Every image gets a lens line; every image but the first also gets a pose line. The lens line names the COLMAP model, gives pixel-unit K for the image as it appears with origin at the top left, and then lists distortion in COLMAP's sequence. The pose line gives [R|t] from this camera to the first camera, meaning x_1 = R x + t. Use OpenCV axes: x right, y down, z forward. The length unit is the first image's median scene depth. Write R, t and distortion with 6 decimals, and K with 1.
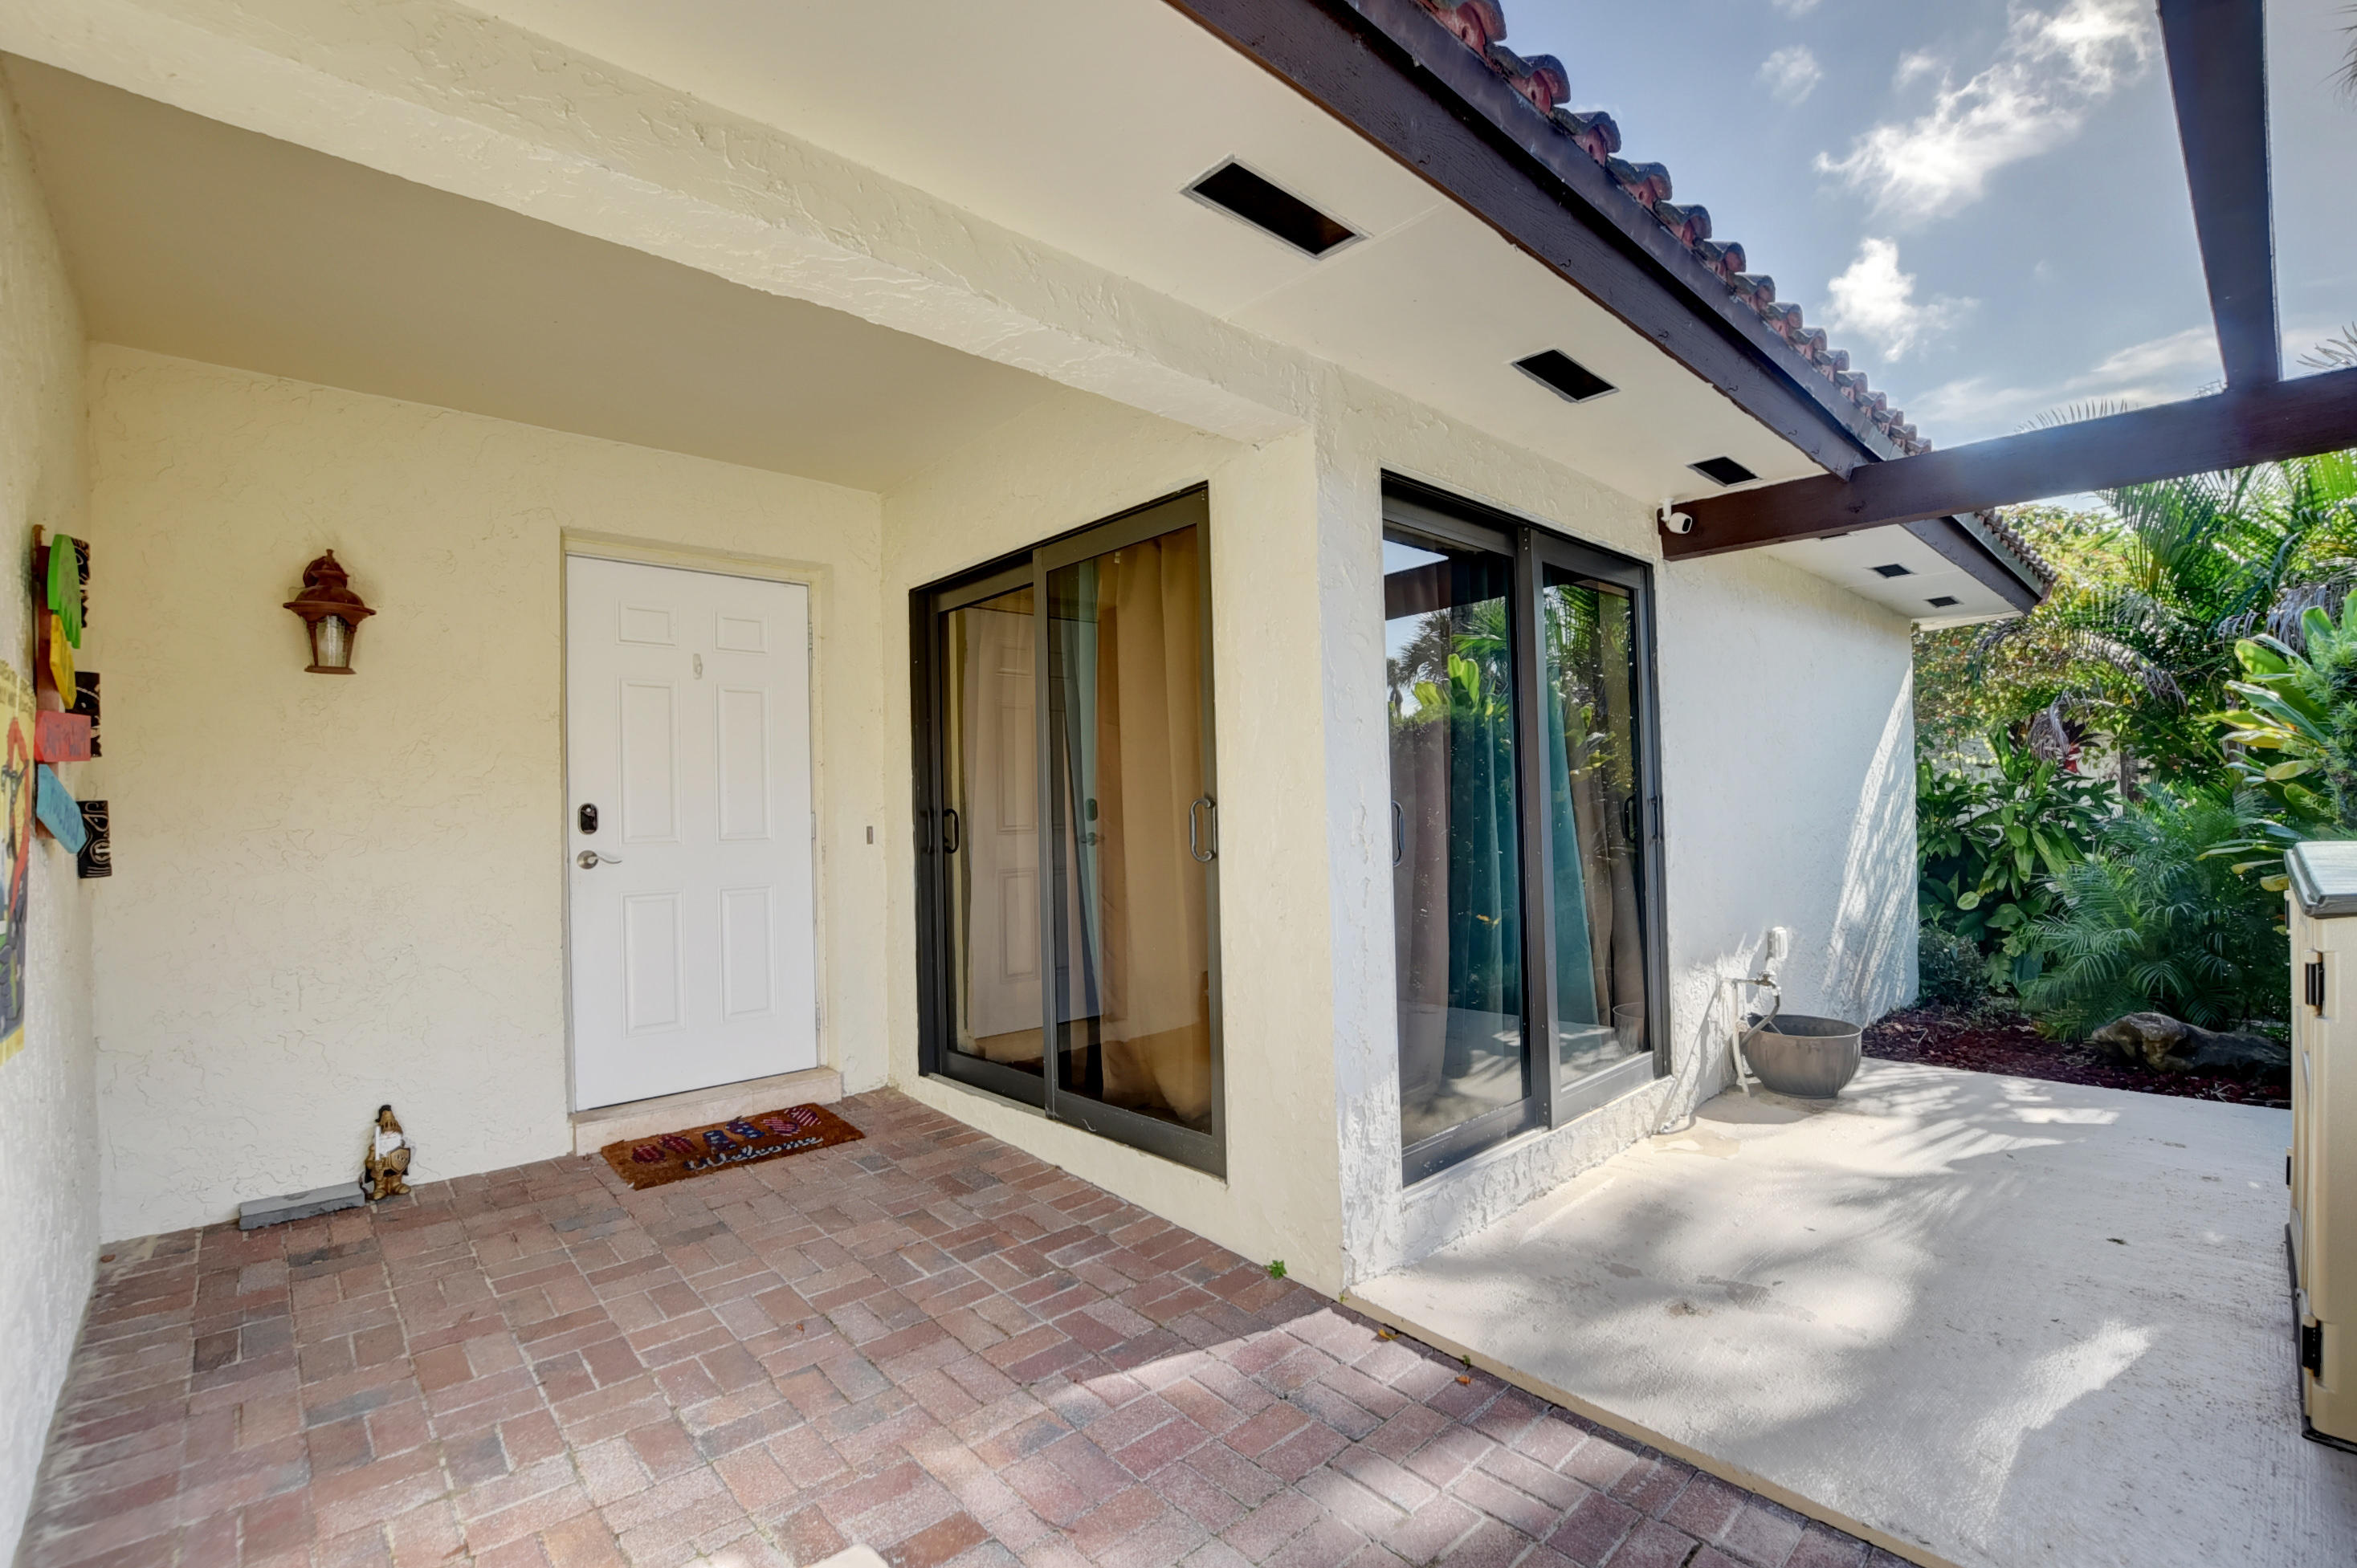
lens RADIAL K [[1046.1, 0, 1183.4], [0, 1046.1, 790.0], [0, 0, 1]] dist [-0.031090, 0.003737]
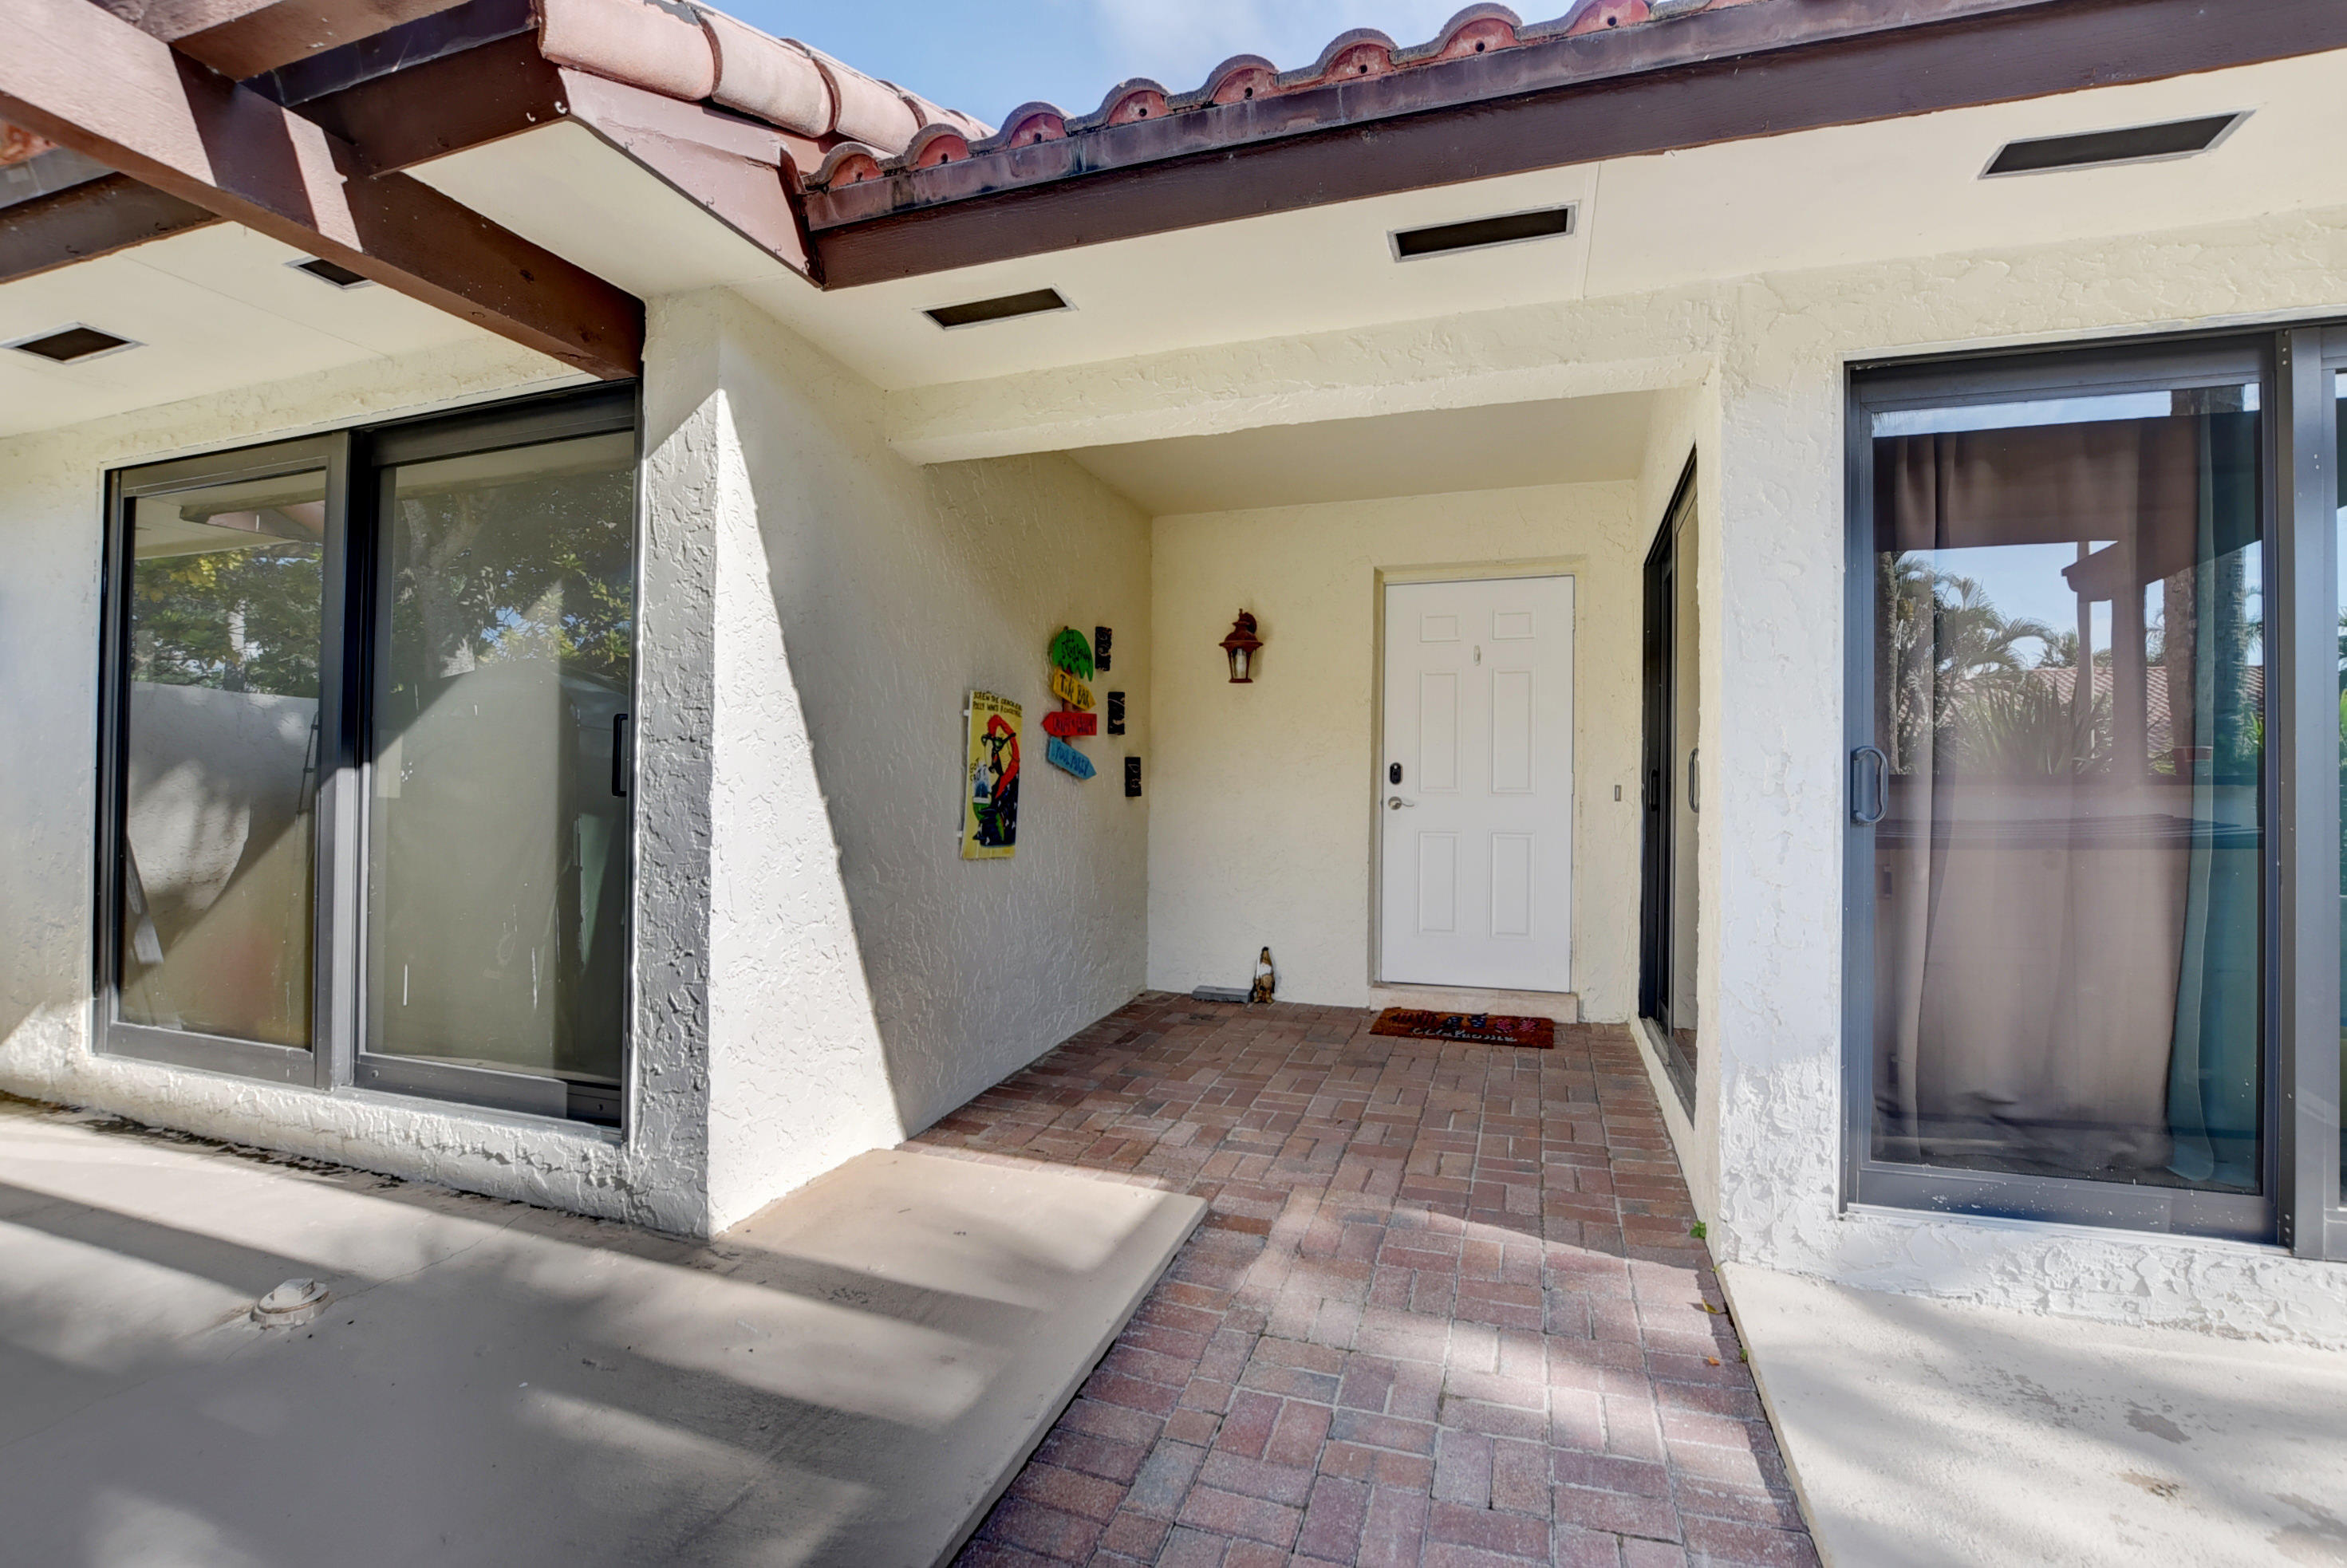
lens RADIAL K [[1041.7, 0, 1180.2], [0, 1041.7, 778.3], [0, 0, 1]] dist [-0.033583, 0.004740]
pose [[0.477639, 0.009494, -0.878505, 0.720762], [-0.004412, 0.999955, 0.008407, 0.033535], [0.878545, -0.000140, 0.477659, 0.116087]]
